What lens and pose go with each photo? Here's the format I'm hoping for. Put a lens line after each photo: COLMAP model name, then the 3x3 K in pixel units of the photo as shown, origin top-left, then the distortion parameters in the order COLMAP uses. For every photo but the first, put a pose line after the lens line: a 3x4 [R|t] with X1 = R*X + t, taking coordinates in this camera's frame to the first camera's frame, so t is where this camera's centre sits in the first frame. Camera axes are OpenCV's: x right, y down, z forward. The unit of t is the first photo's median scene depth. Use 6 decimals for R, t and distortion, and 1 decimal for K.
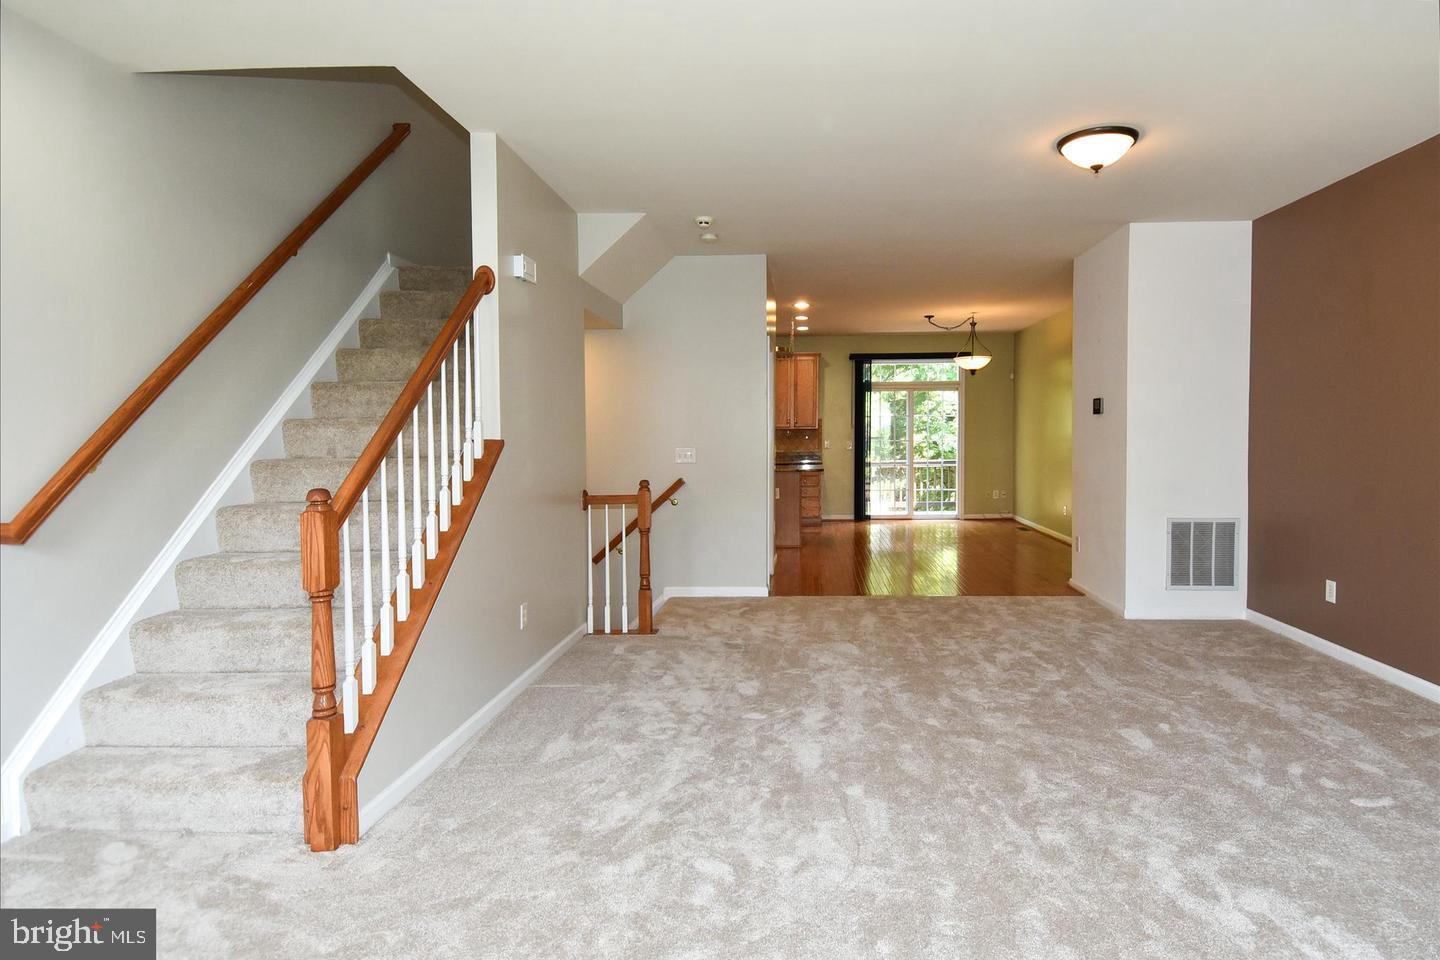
lens RADIAL K [[803.1, 0, 748.4], [0, 803.1, 459.1], [0, 0, 1]] dist [-0.002290, -0.002494]
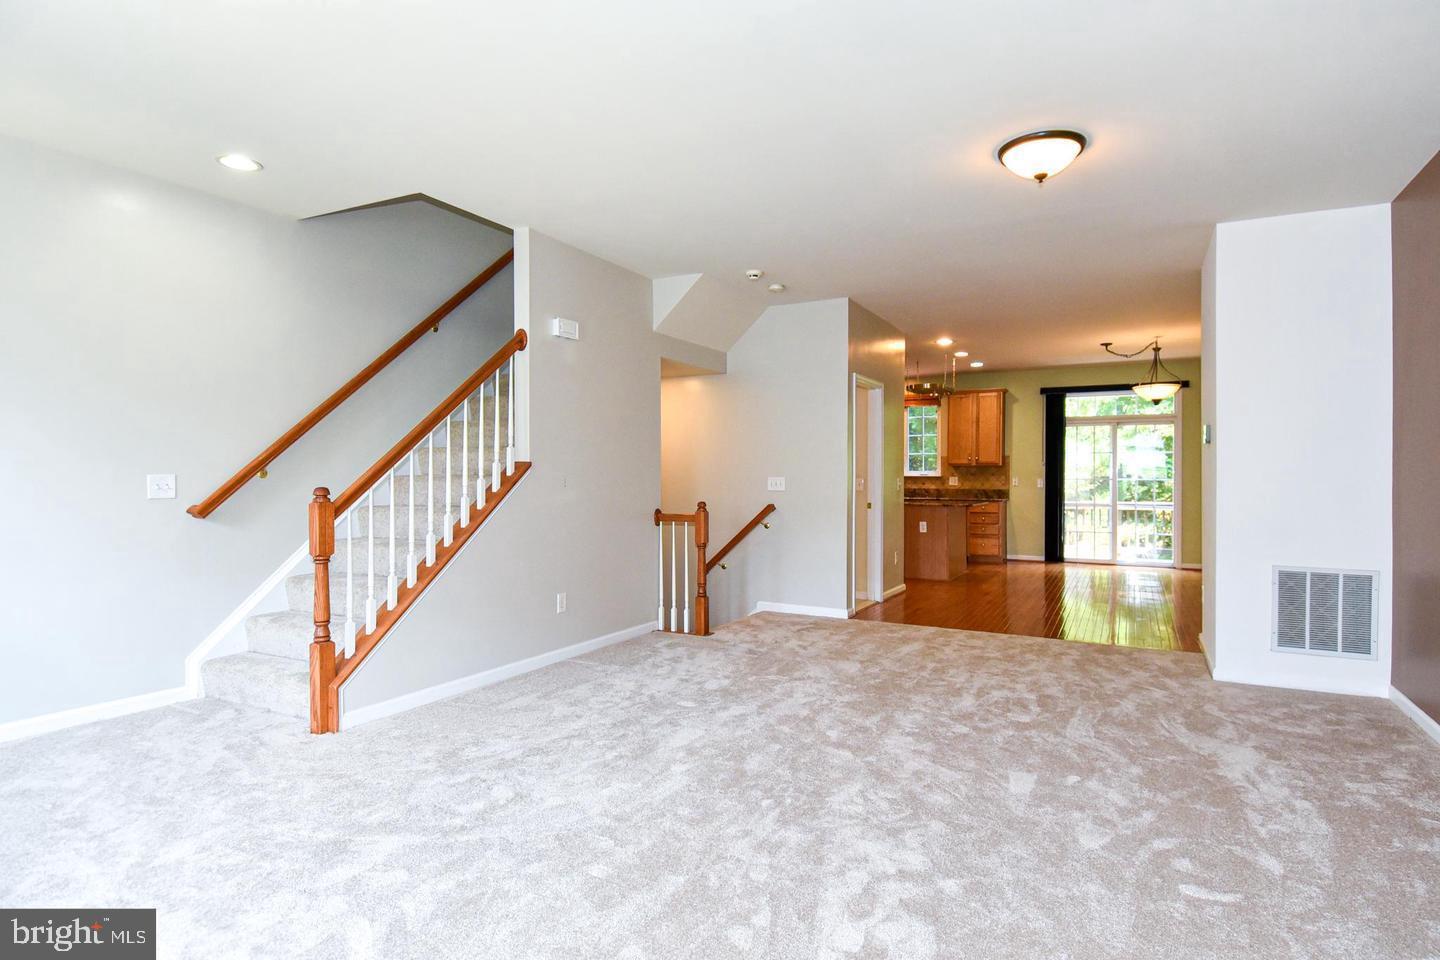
lens RADIAL K [[752.3, 0, 720.0], [0, 752.3, 480.0], [0, 0, 1]] dist [-0.000203, -0.001058]
pose [[0.898719, 0.013593, -0.438314, 0.462013], [-0.025791, 0.999428, -0.021888, 0.022101], [0.437765, 0.030975, 0.898555, 0.045610]]
